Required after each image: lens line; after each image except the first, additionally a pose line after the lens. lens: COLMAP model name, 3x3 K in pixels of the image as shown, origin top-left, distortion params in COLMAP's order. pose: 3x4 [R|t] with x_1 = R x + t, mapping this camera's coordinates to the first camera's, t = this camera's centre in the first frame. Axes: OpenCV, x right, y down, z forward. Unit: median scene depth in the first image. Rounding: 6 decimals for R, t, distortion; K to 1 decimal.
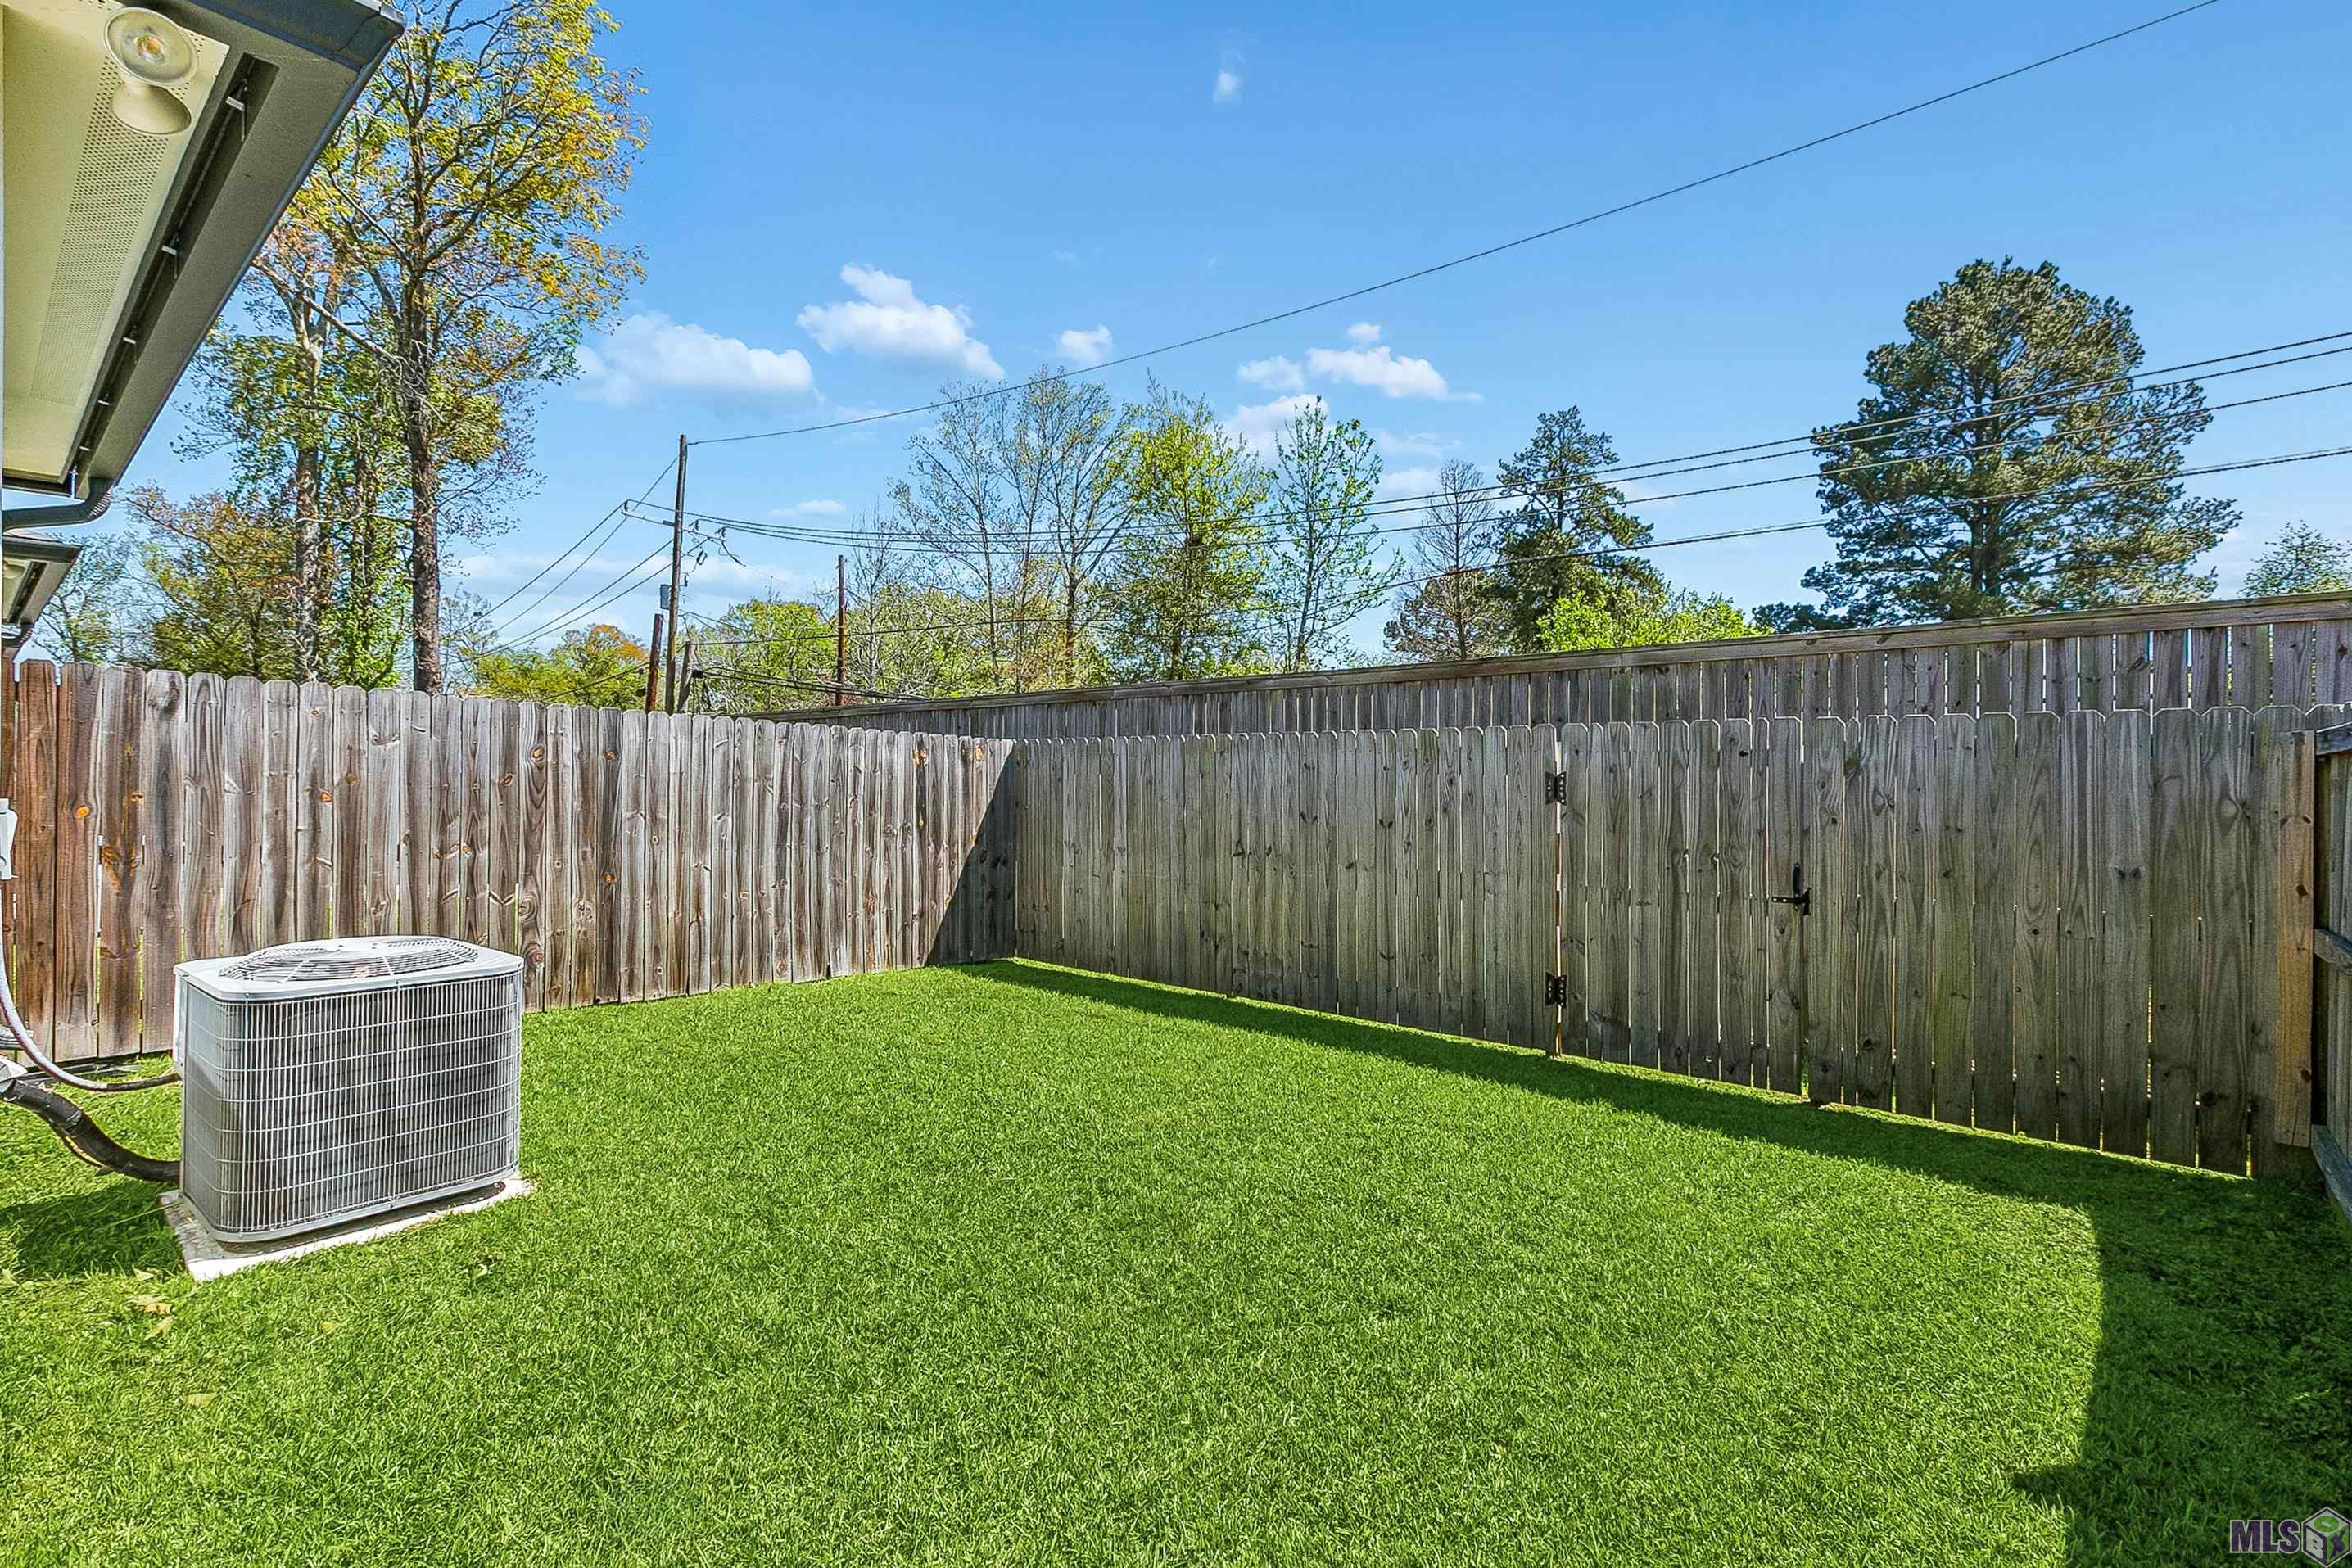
lens RADIAL K [[1082.7, 0, 1174.4], [0, 1082.7, 777.7], [0, 0, 1]] dist [0.000121, 0.000010]
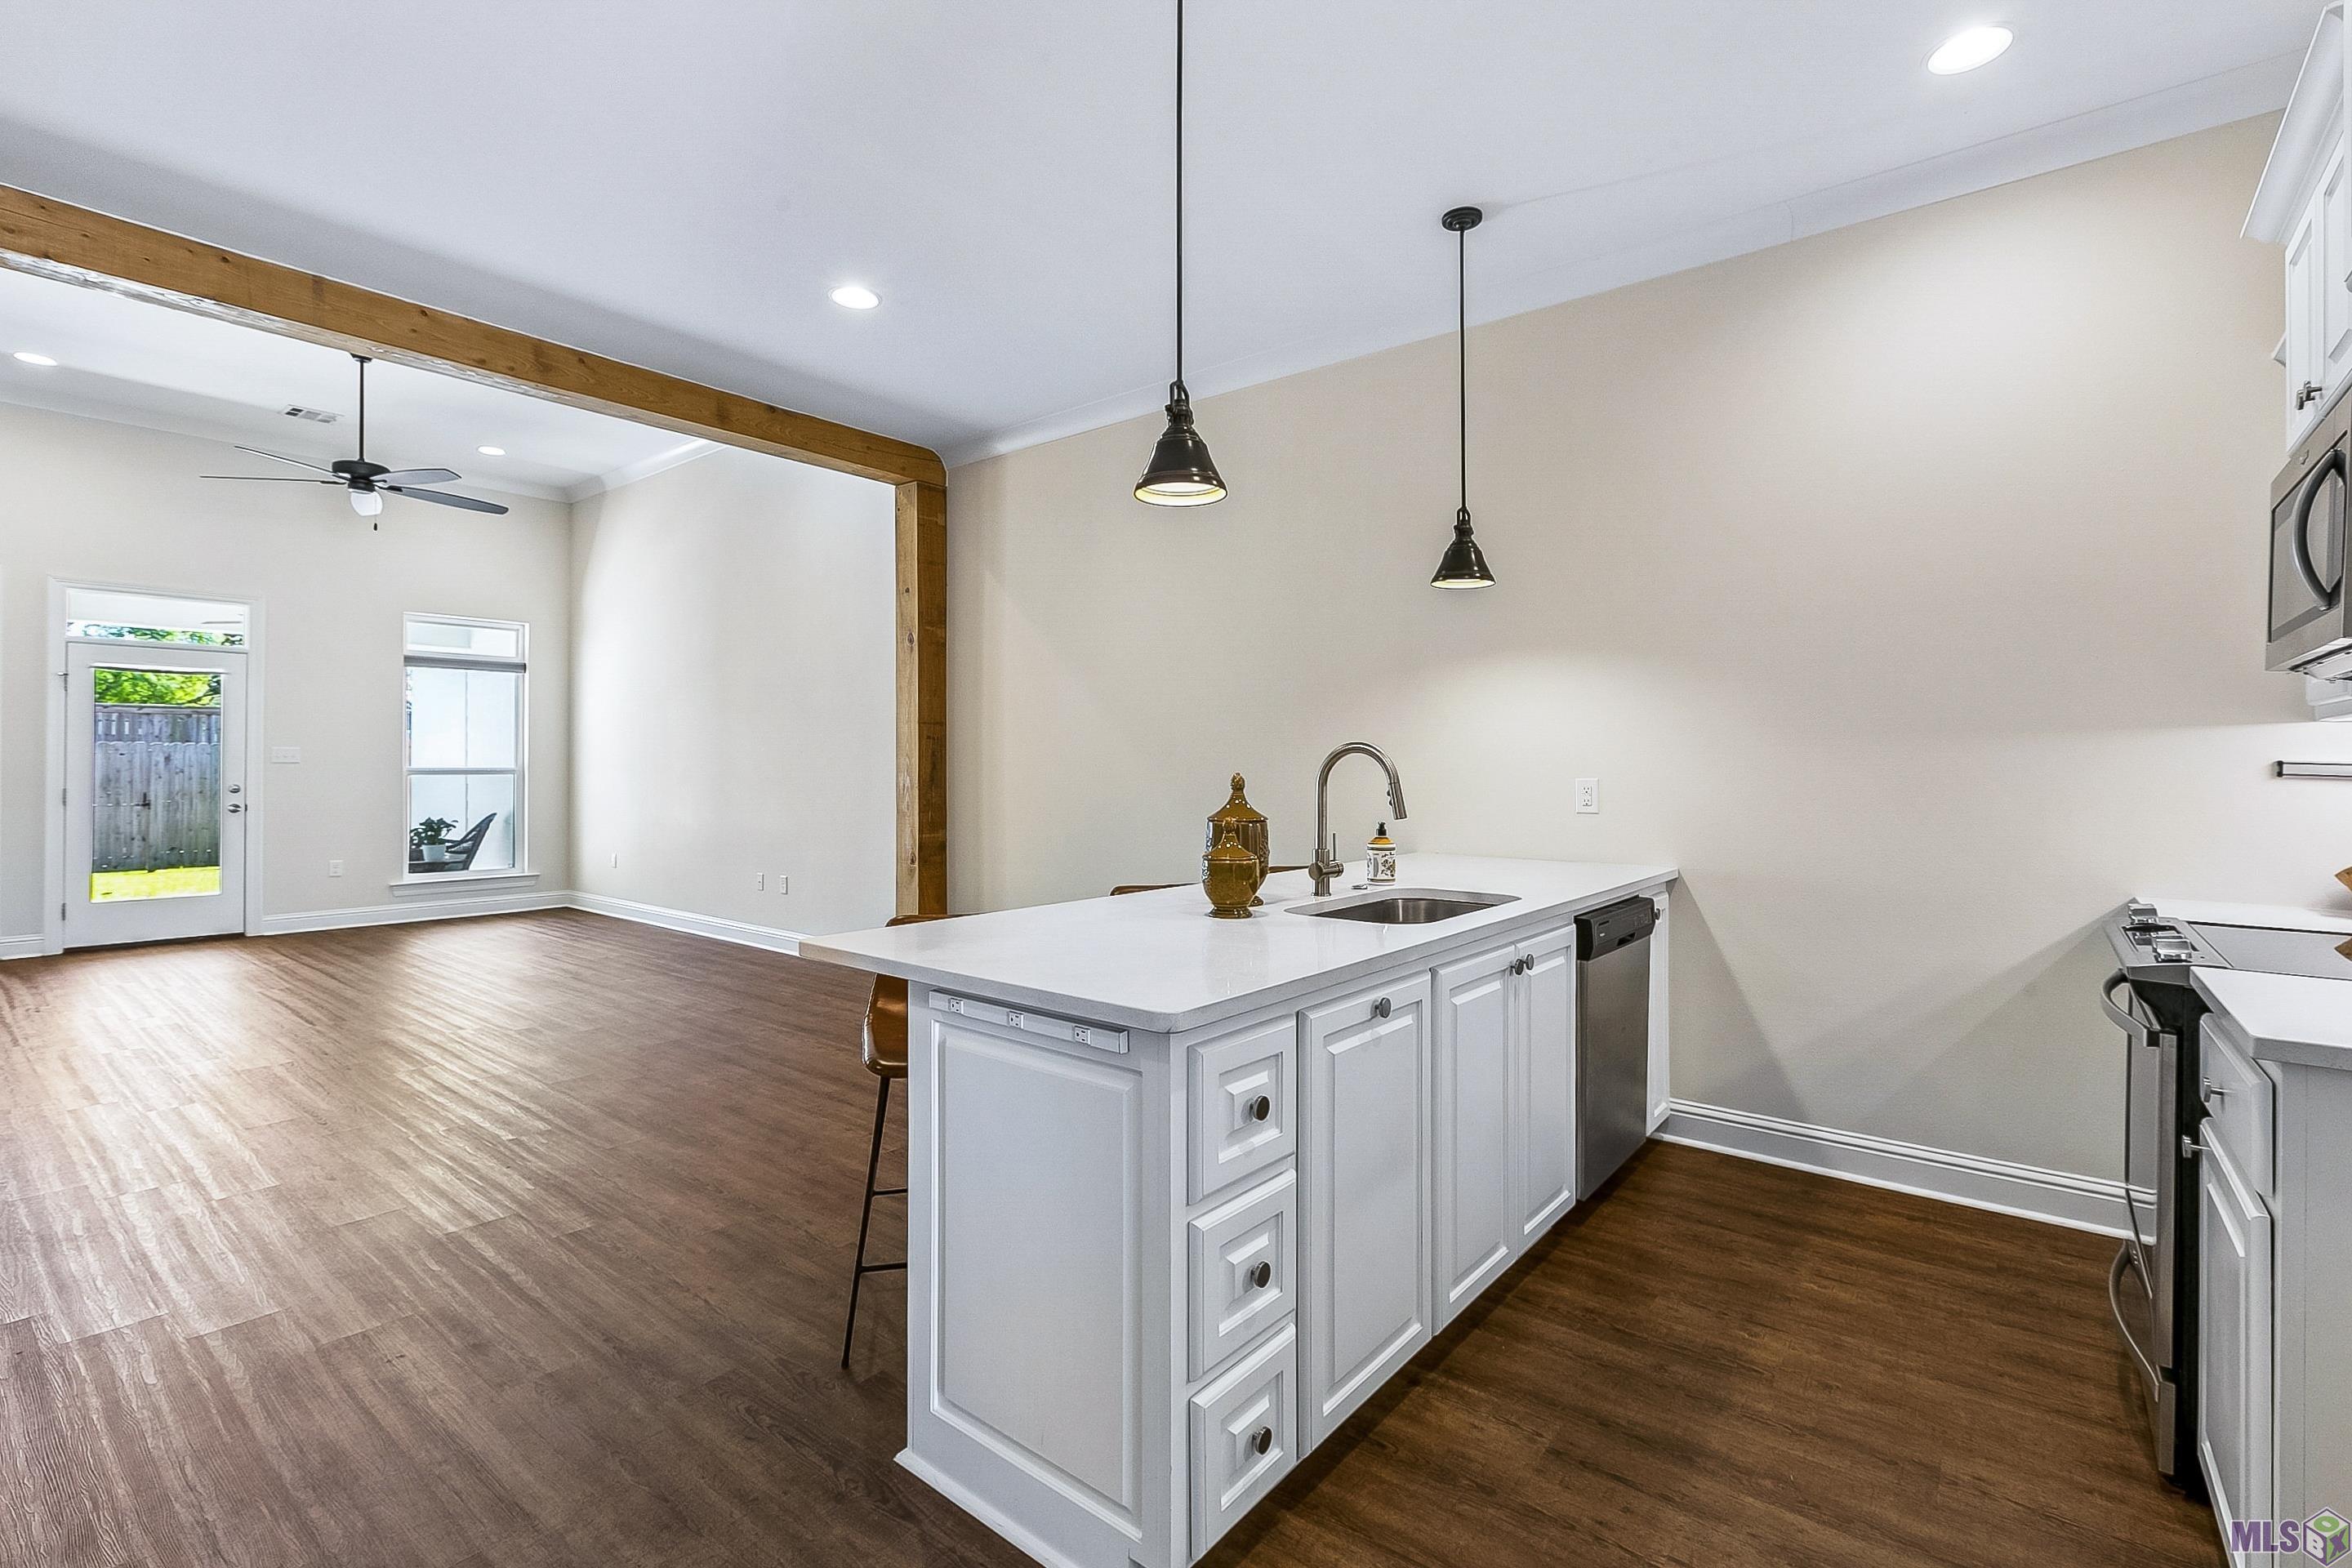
lens RADIAL K [[1065.5, 0, 1184.8], [0, 1065.5, 770.4], [0, 0, 1]] dist [0.000152, -0.000291]
pose [[-0.046051, -0.014584, 0.998833, -2.424488], [-0.004851, 0.999885, 0.014375, -0.034327], [-0.998927, -0.004183, -0.046116, -1.675904]]
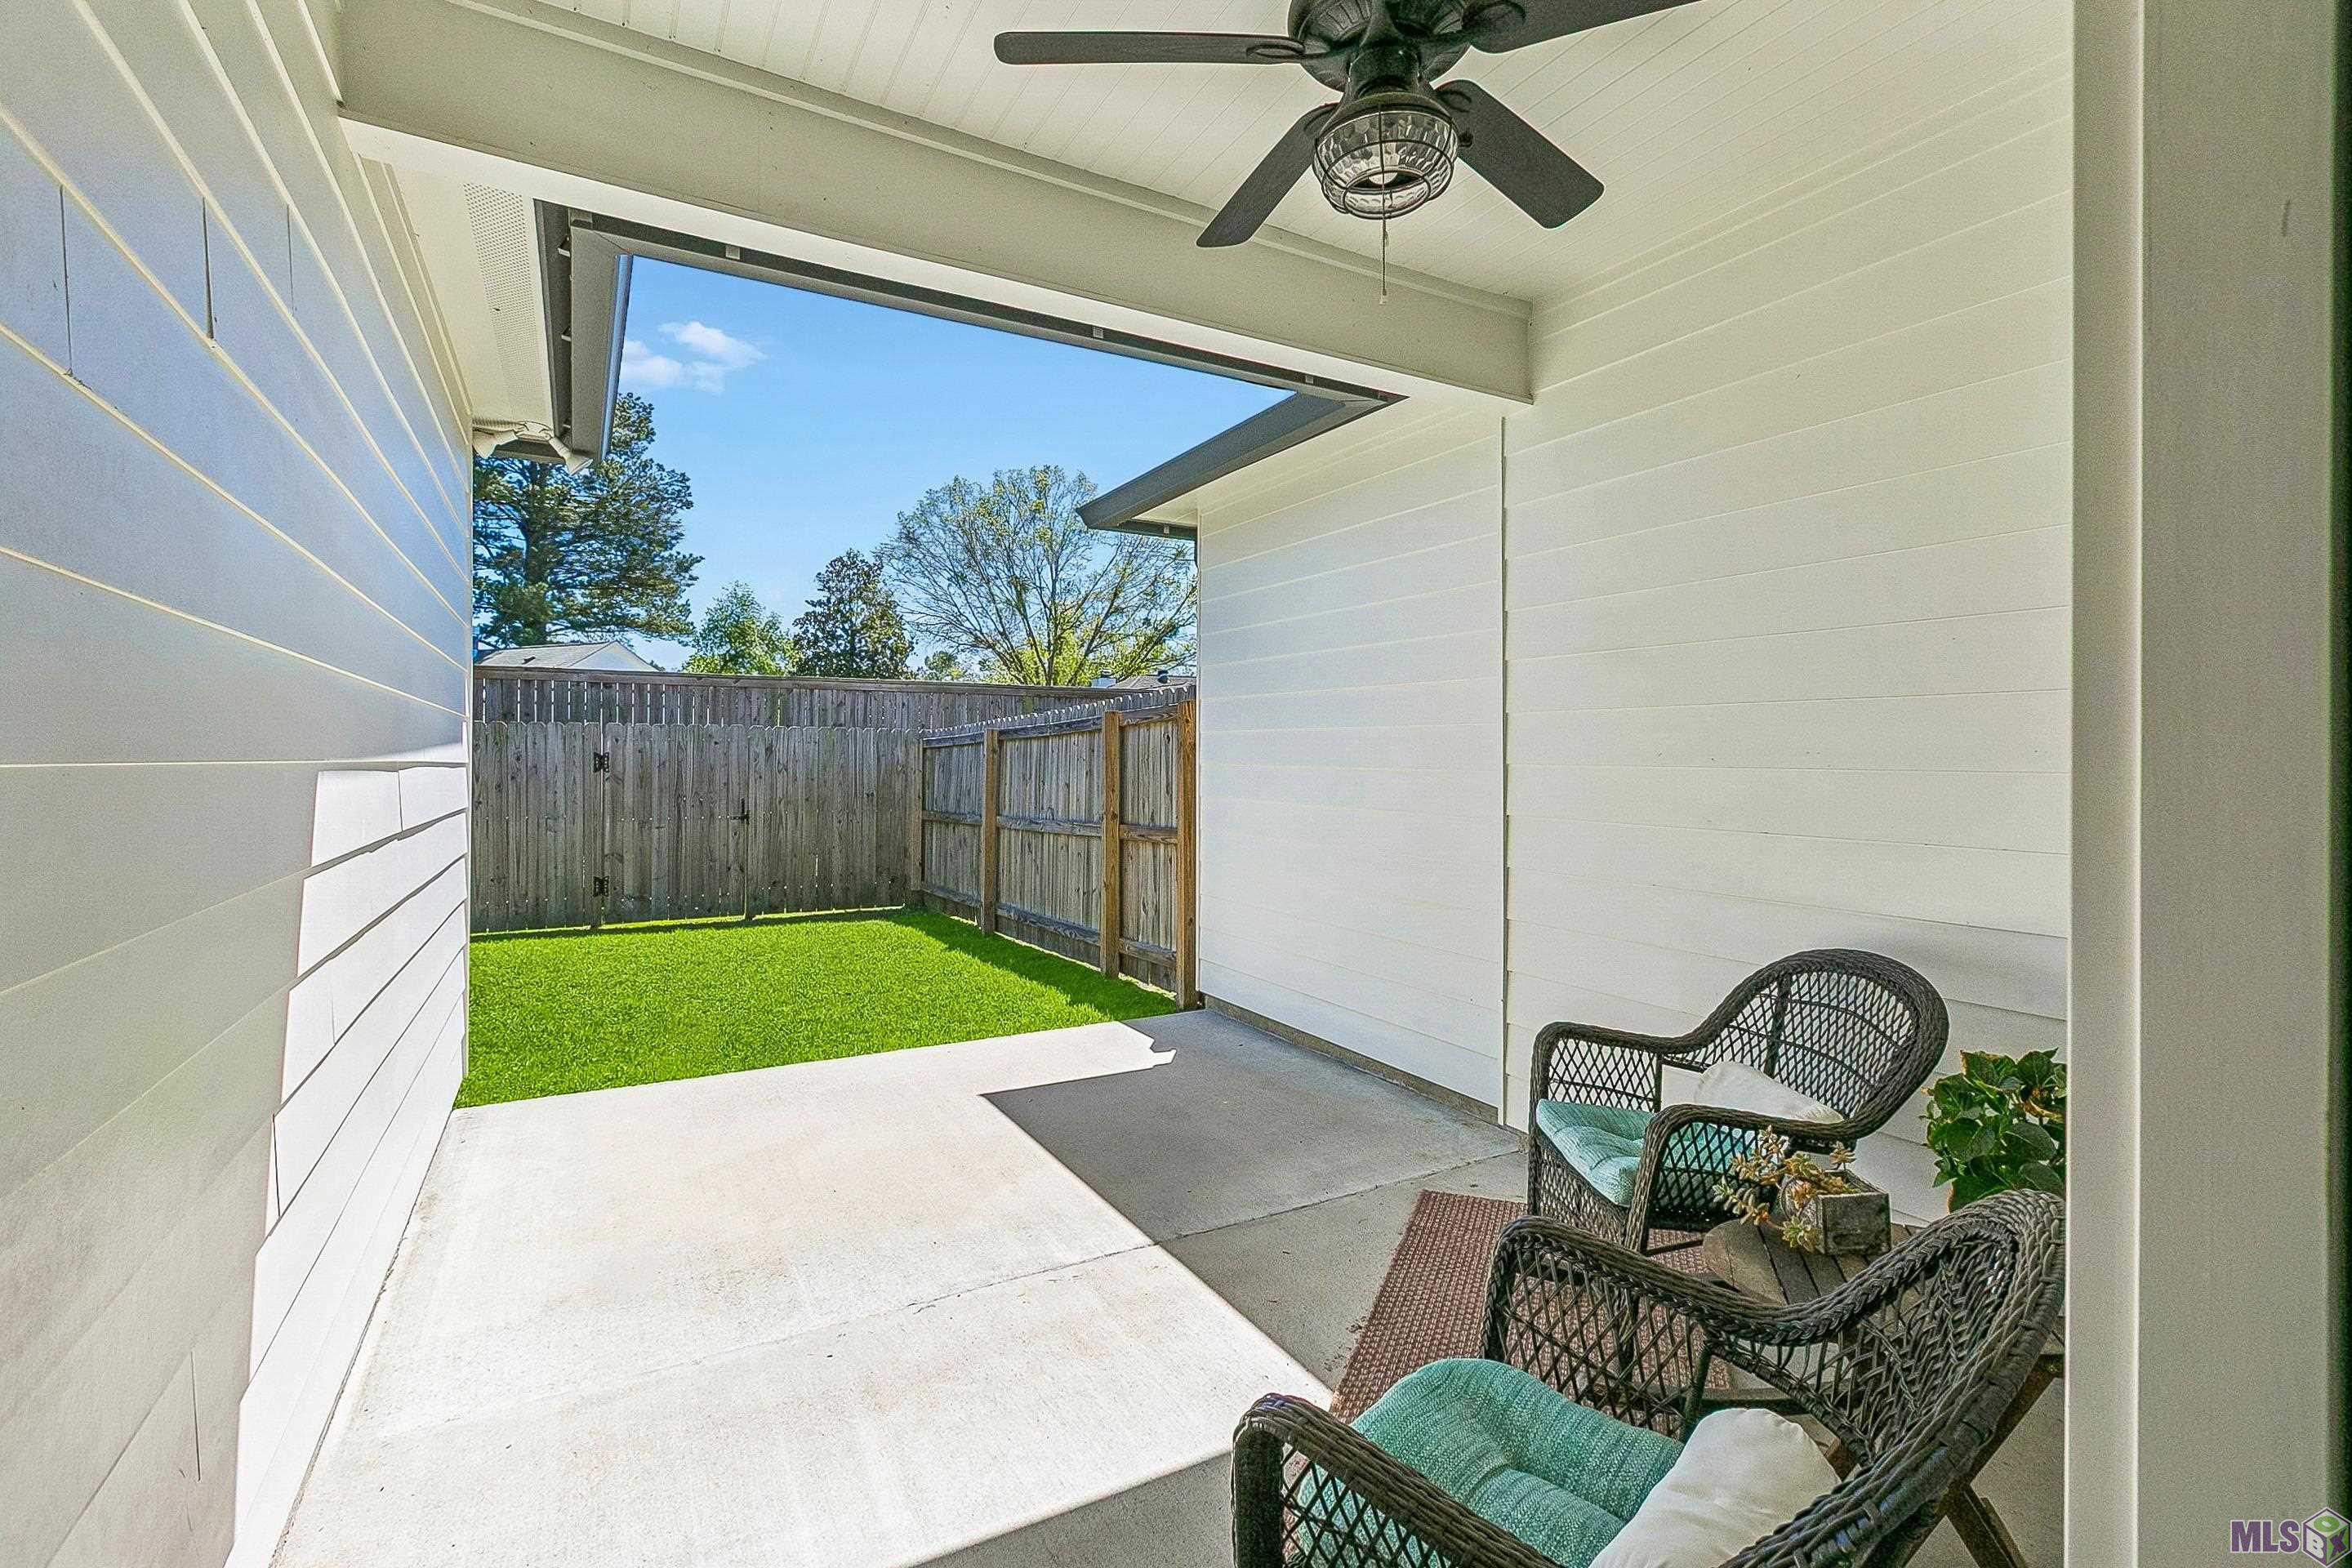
lens RADIAL K [[1082.8, 0, 1174.4], [0, 1082.8, 777.7], [0, 0, 1]] dist [0.000121, 0.000010]
pose [[0.336970, -0.022480, 0.941247, -1.015249], [-0.000836, 0.999707, 0.024175, -0.008751], [-0.941515, -0.008933, 0.336853, -0.409999]]
